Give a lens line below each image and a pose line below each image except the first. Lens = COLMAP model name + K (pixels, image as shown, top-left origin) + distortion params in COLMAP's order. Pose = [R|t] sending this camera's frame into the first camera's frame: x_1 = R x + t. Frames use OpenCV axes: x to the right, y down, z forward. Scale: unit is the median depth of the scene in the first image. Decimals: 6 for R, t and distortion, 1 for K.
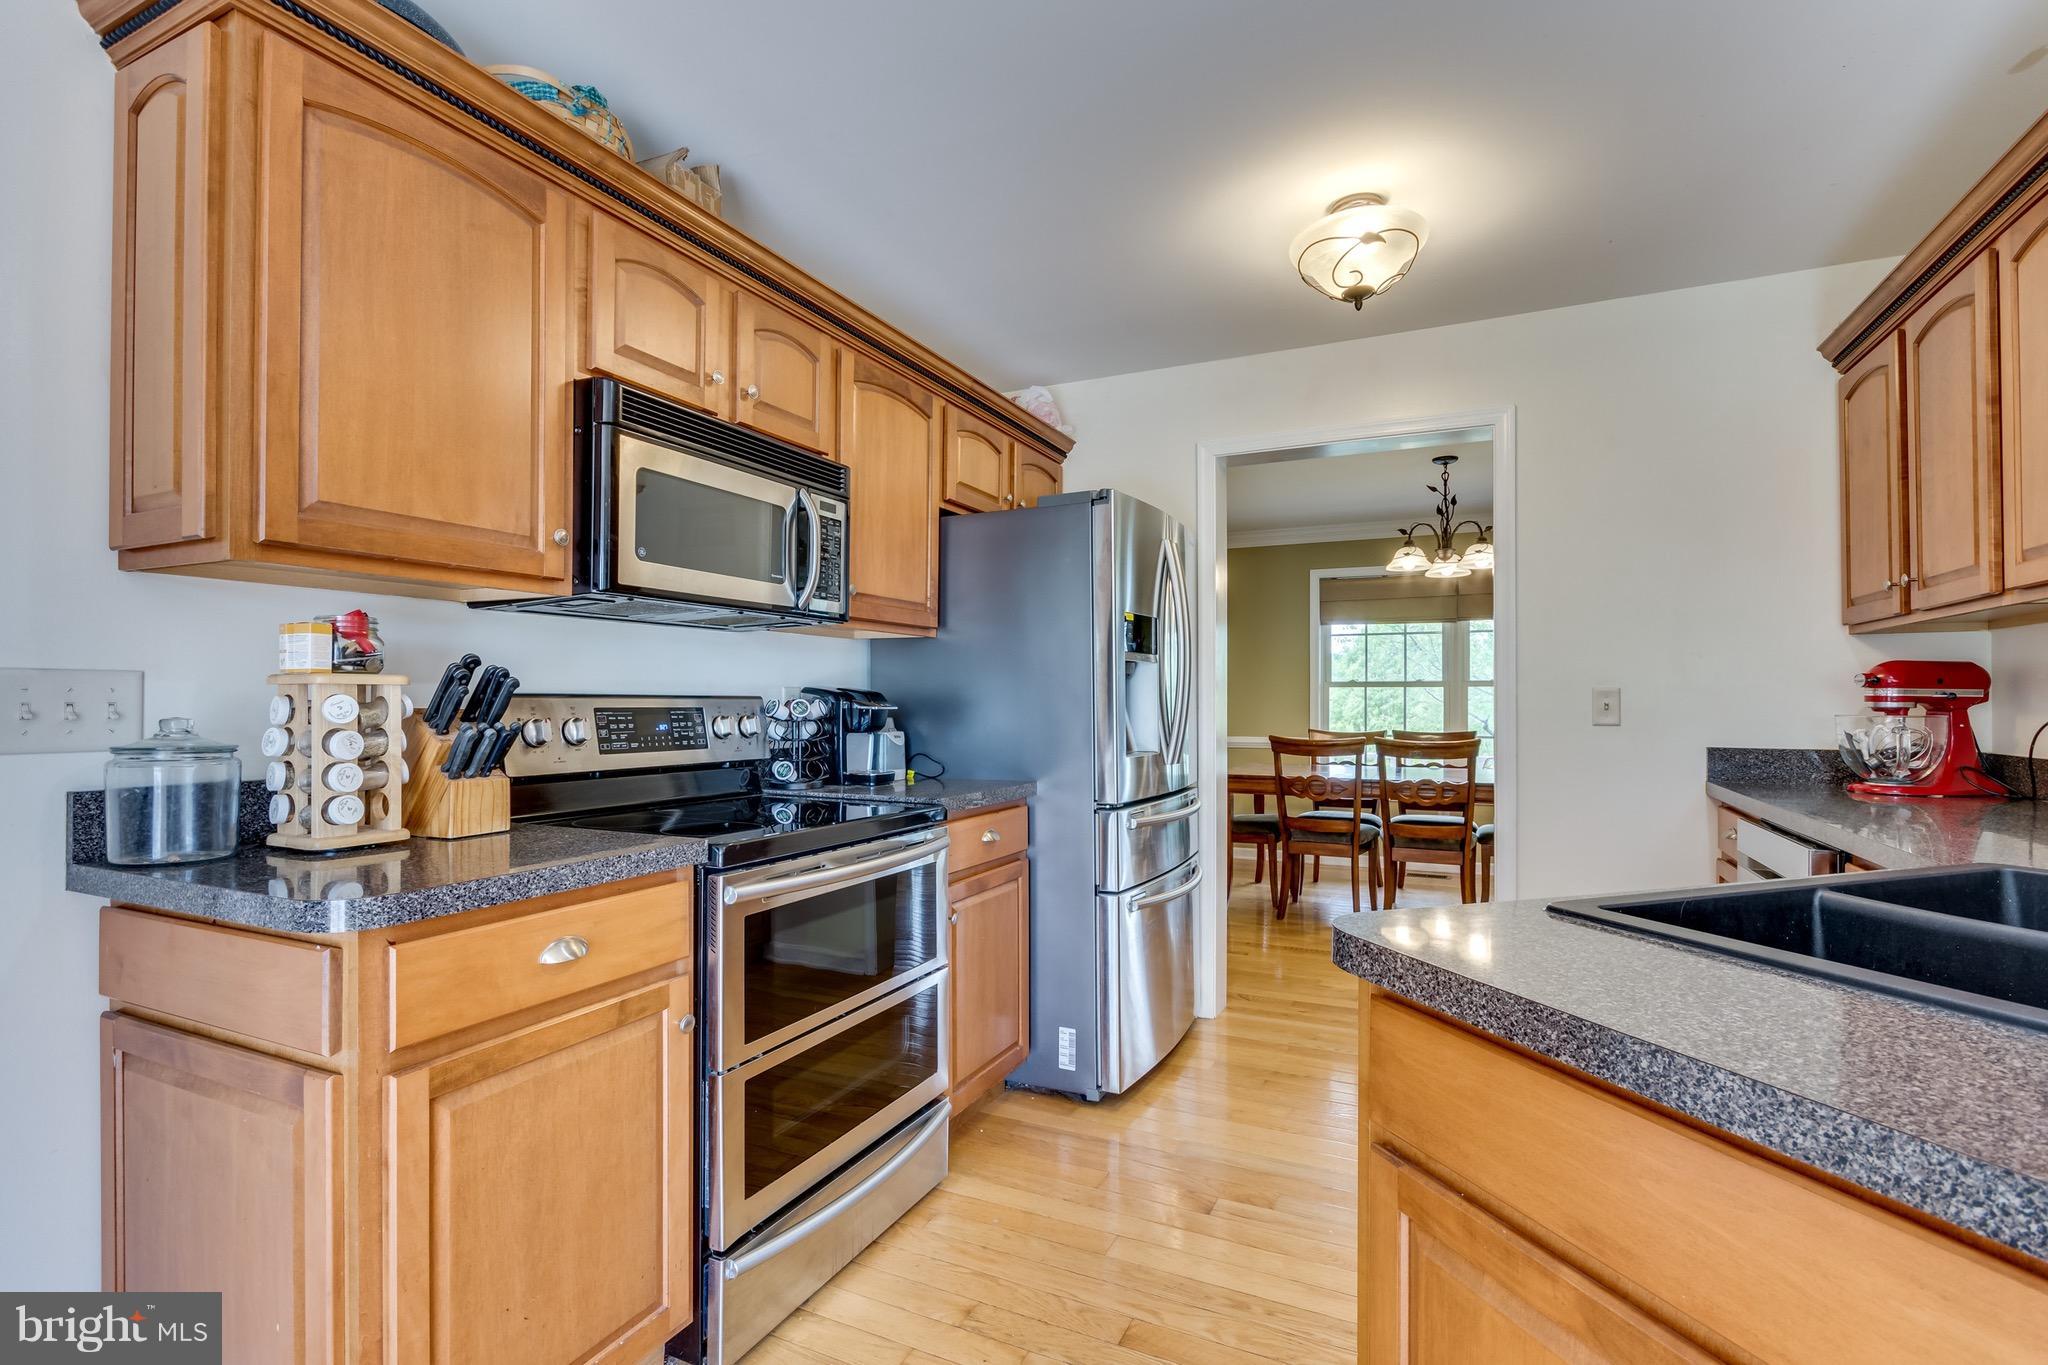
lens RADIAL K [[926.4, 0, 1014.4], [0, 926.4, 692.3], [0, 0, 1]] dist [-0.009054, 0.000092]
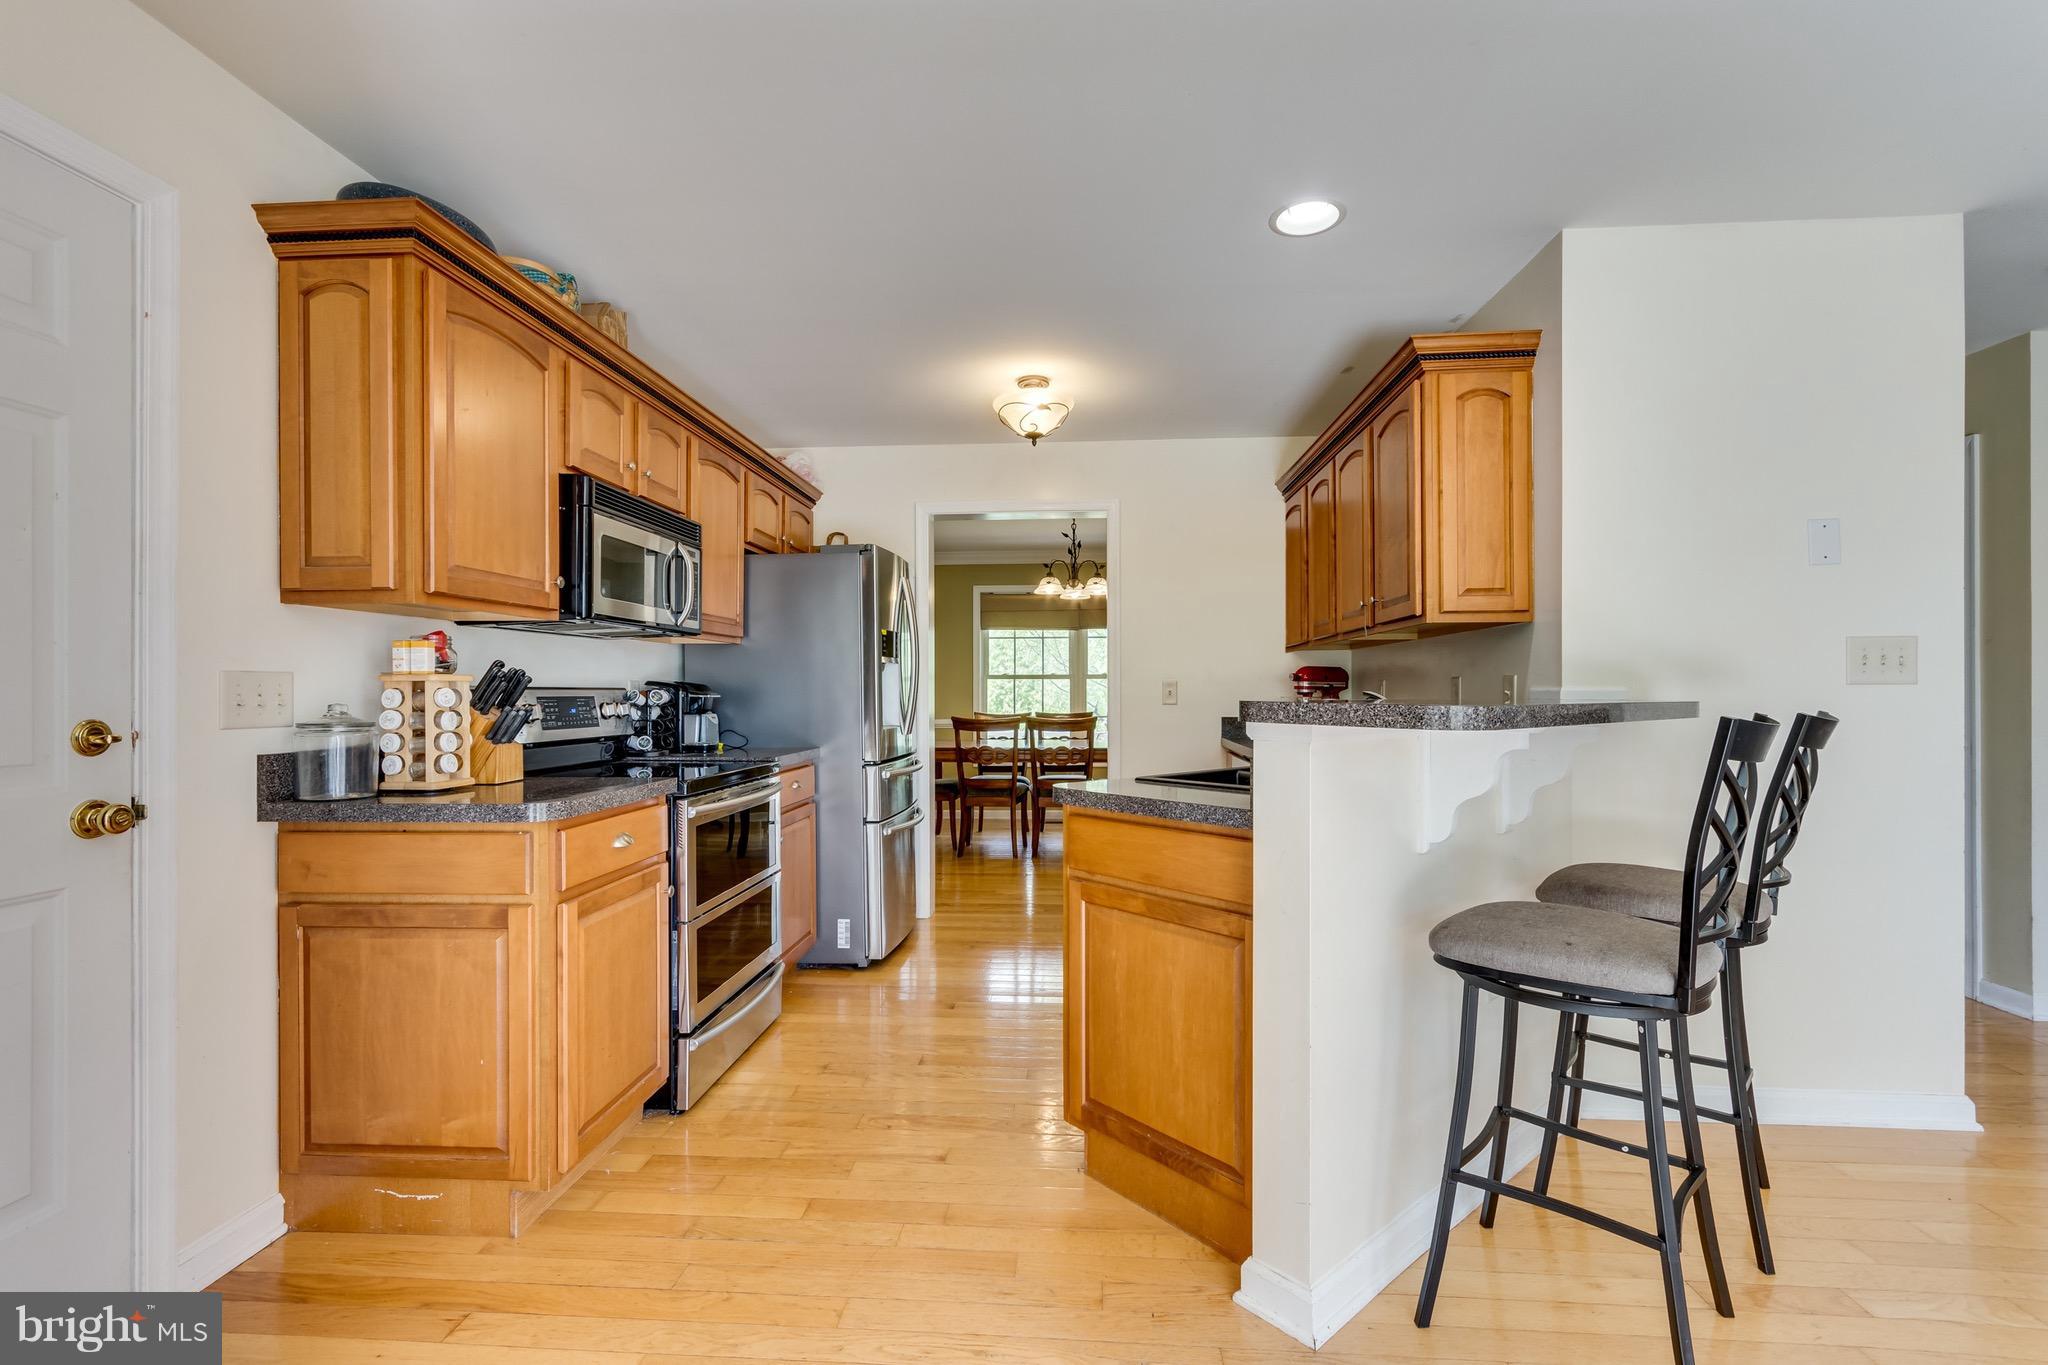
lens RADIAL K [[1059.5, 0, 1021.2], [0, 1059.5, 690.4], [0, 0, 1]] dist [0.000776, -0.000062]
pose [[0.917354, -0.003864, 0.398053, -0.355046], [0.000225, 0.999958, 0.009187, -0.006132], [-0.398072, -0.008339, 0.917316, -0.632704]]
